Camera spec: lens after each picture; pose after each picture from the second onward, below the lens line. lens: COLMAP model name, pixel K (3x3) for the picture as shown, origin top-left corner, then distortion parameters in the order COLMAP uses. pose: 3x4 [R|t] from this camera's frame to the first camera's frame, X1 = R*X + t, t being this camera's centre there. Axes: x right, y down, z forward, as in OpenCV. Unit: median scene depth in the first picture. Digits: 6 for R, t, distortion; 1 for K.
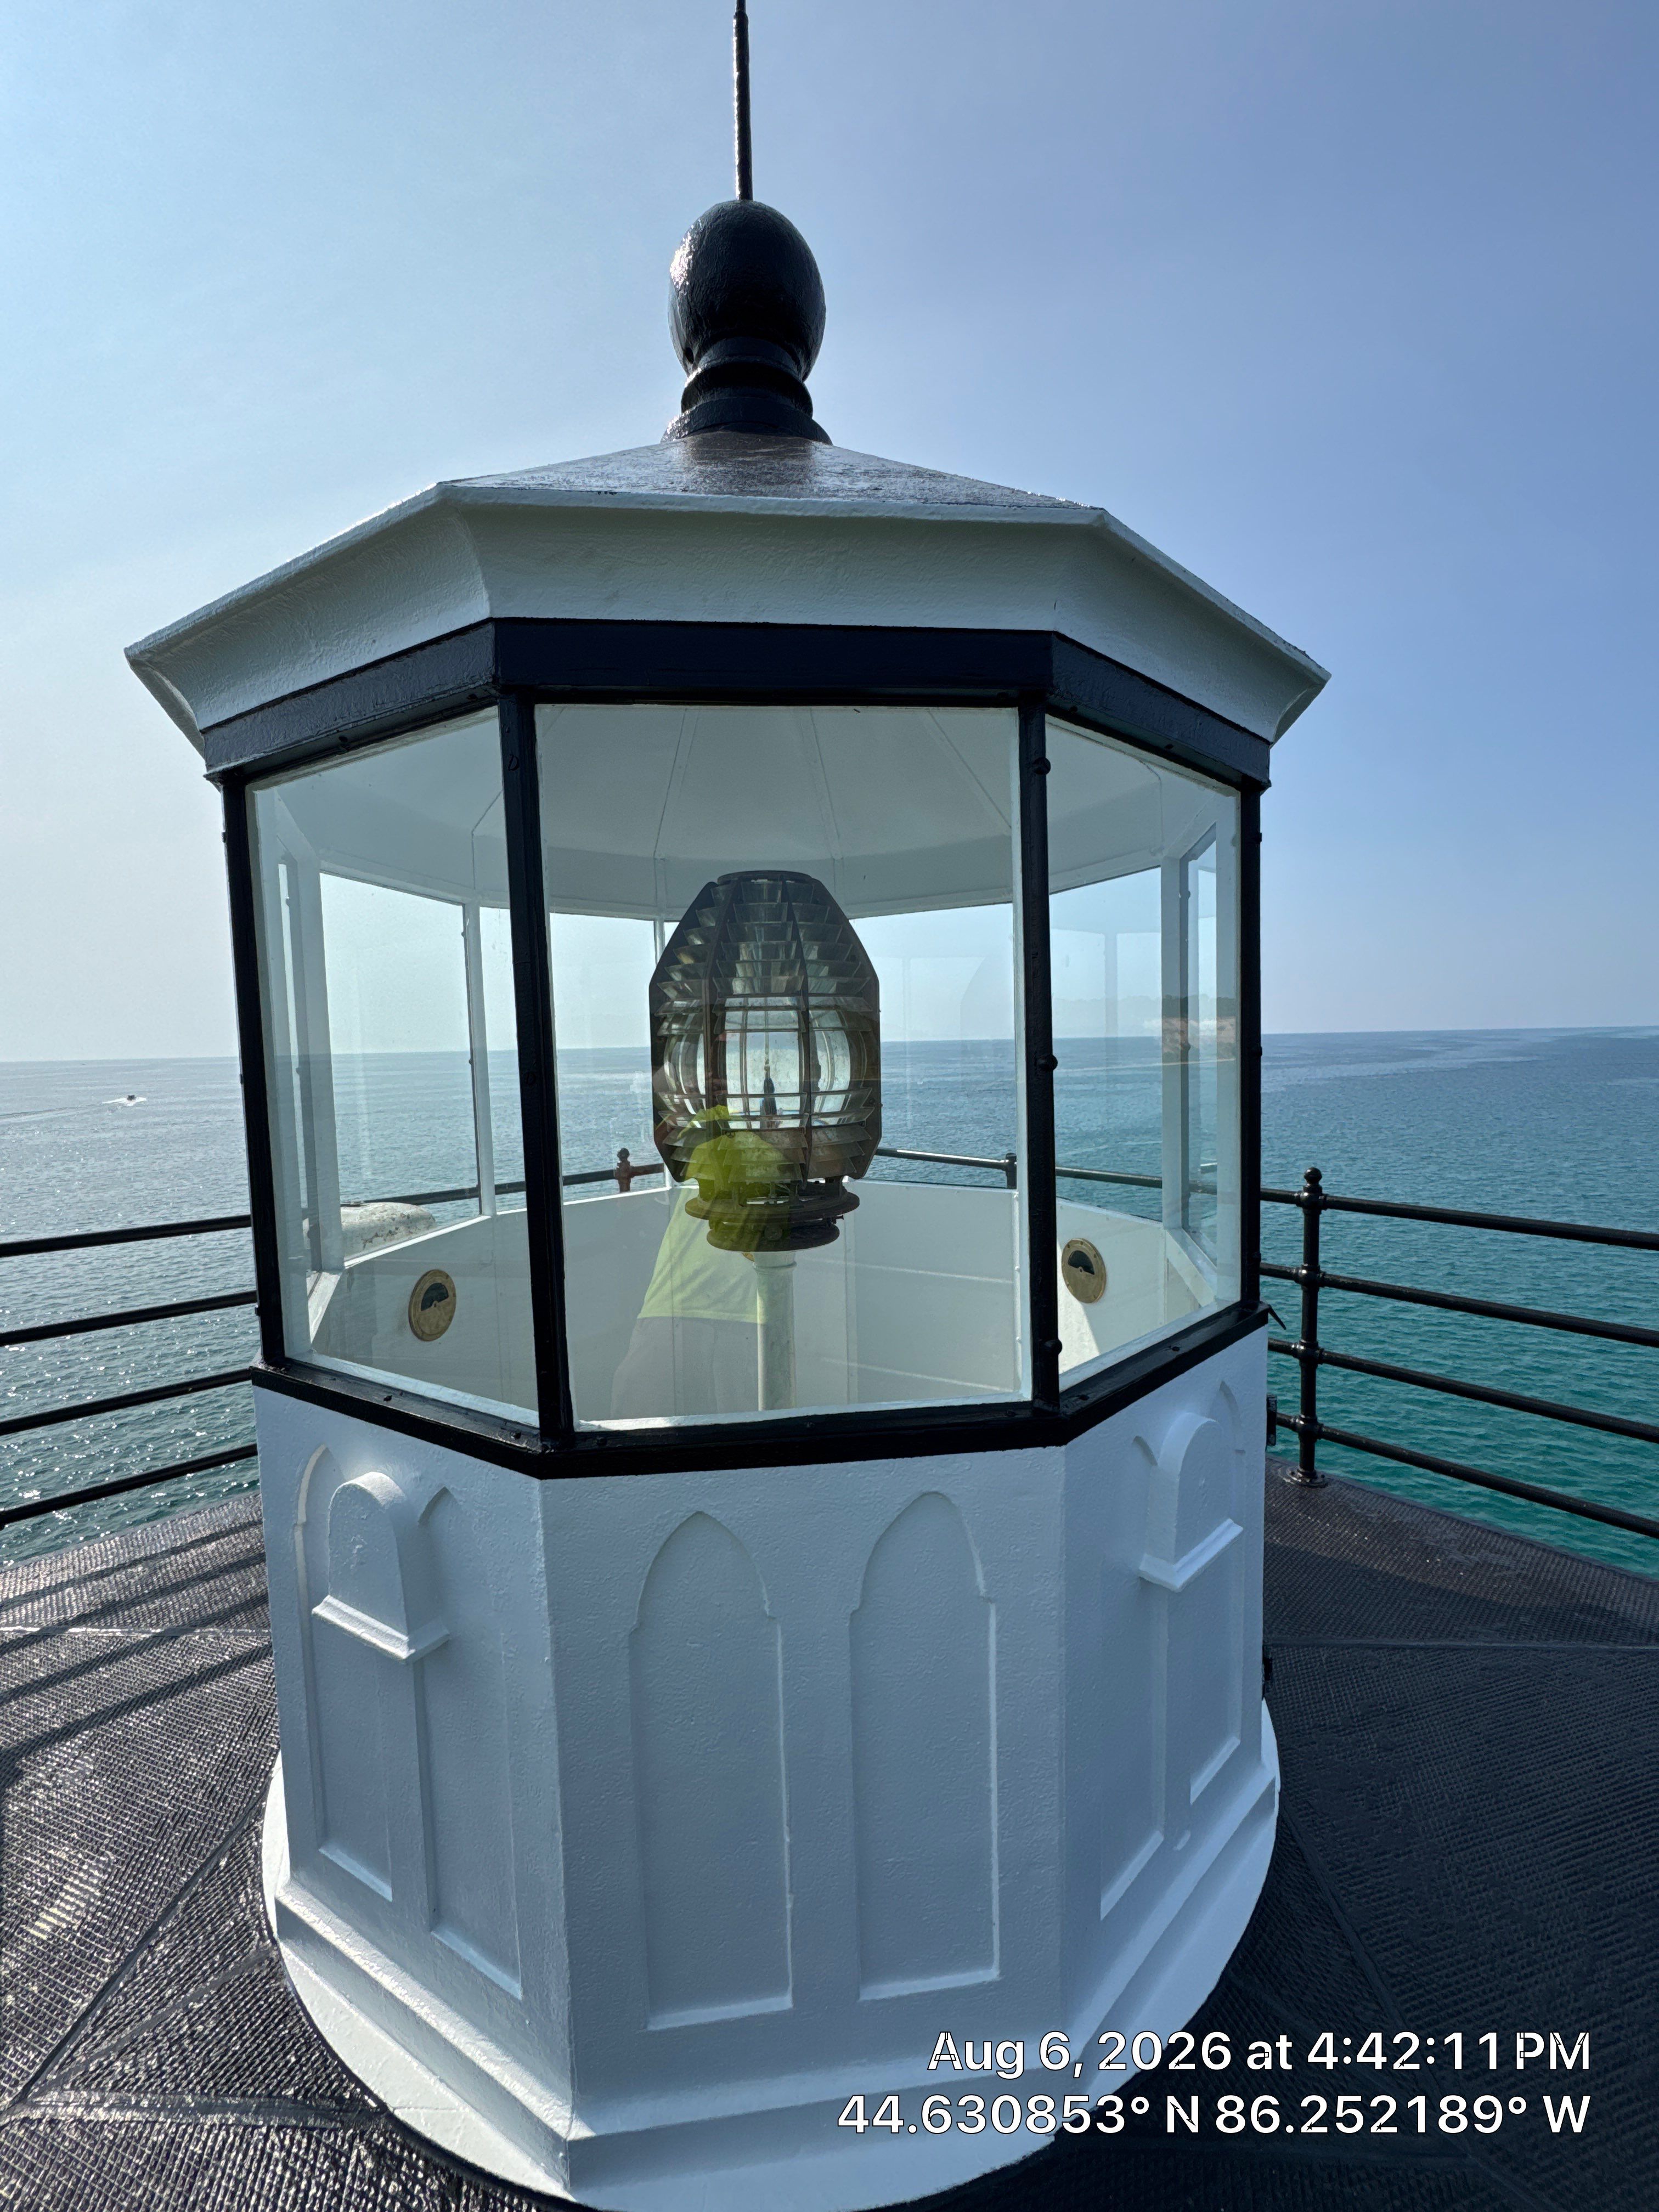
lens RADIAL K [[886.8, 0, 824.2], [0, 886.8, 1098.7], [0, 0, 1]] dist [-0.007084, 0.001023]
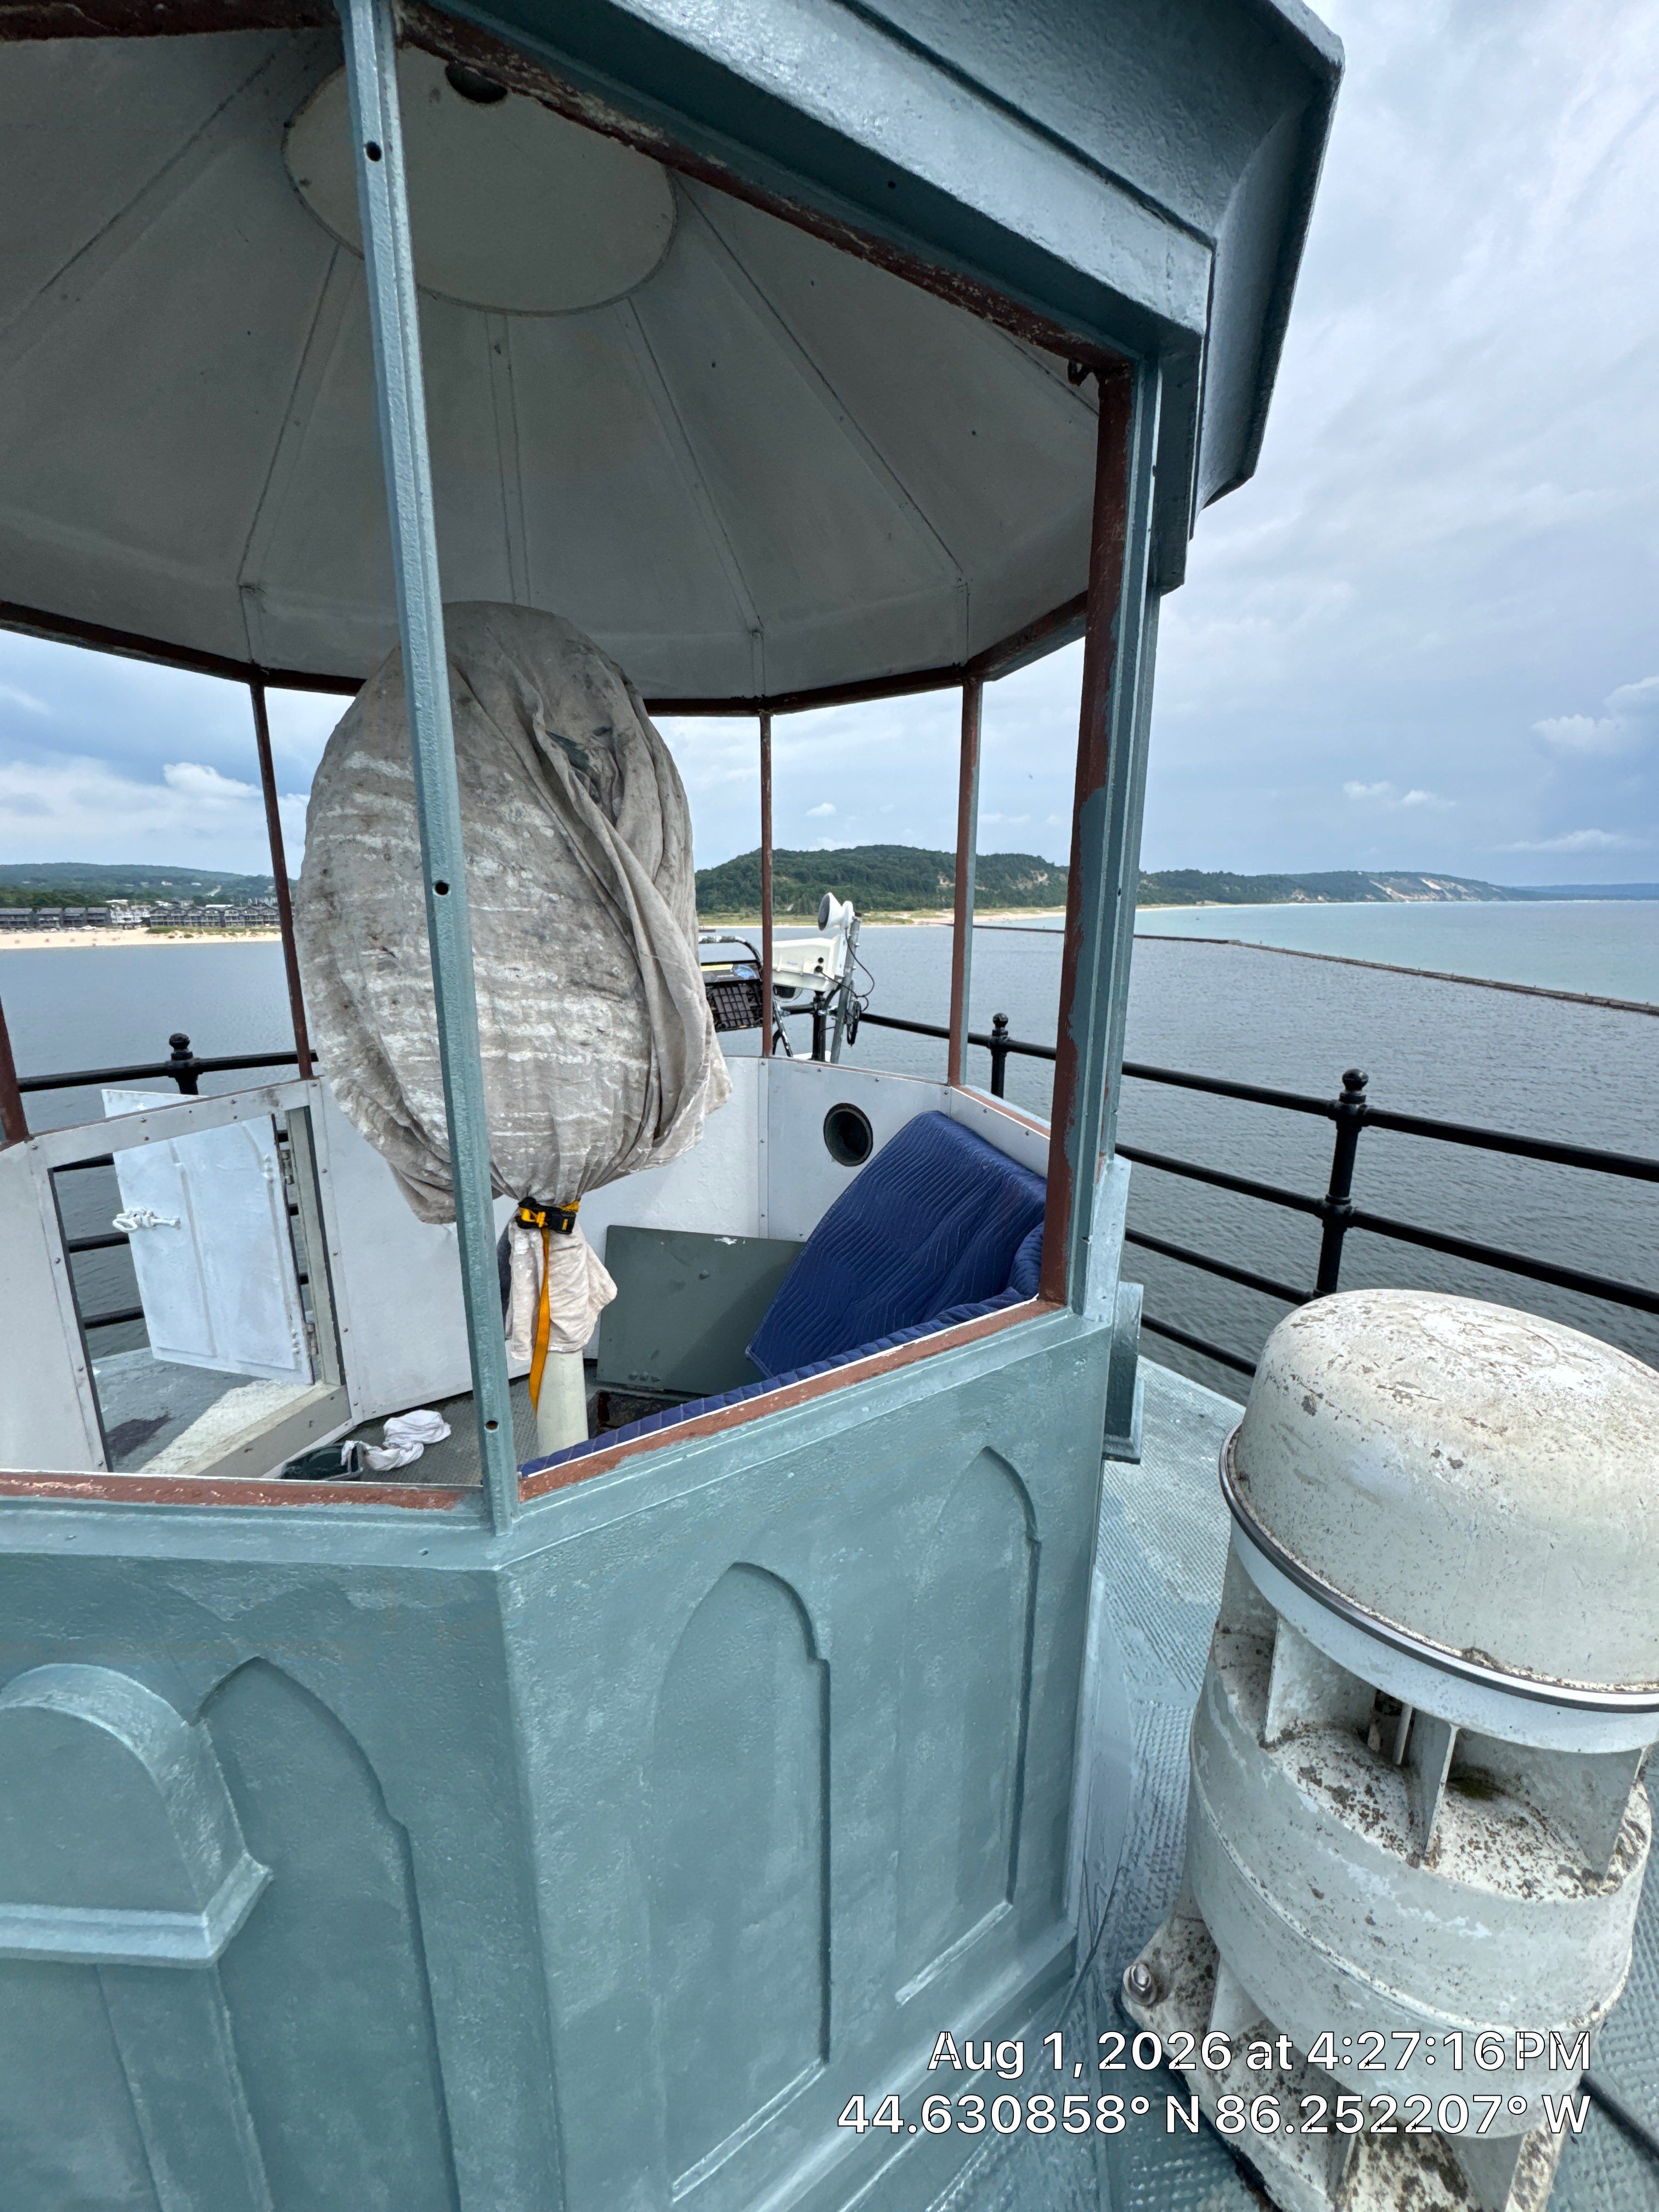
lens RADIAL K [[886.8, 0, 831.6], [0, 886.8, 1100.7], [0, 0, 1]] dist [-0.007084, 0.001023]
pose [[0.992166, 0.049695, -0.114619, 0.409718], [-0.030501, 0.986071, 0.163503, -0.007528], [0.121148, -0.158726, 0.979862, 0.436524]]
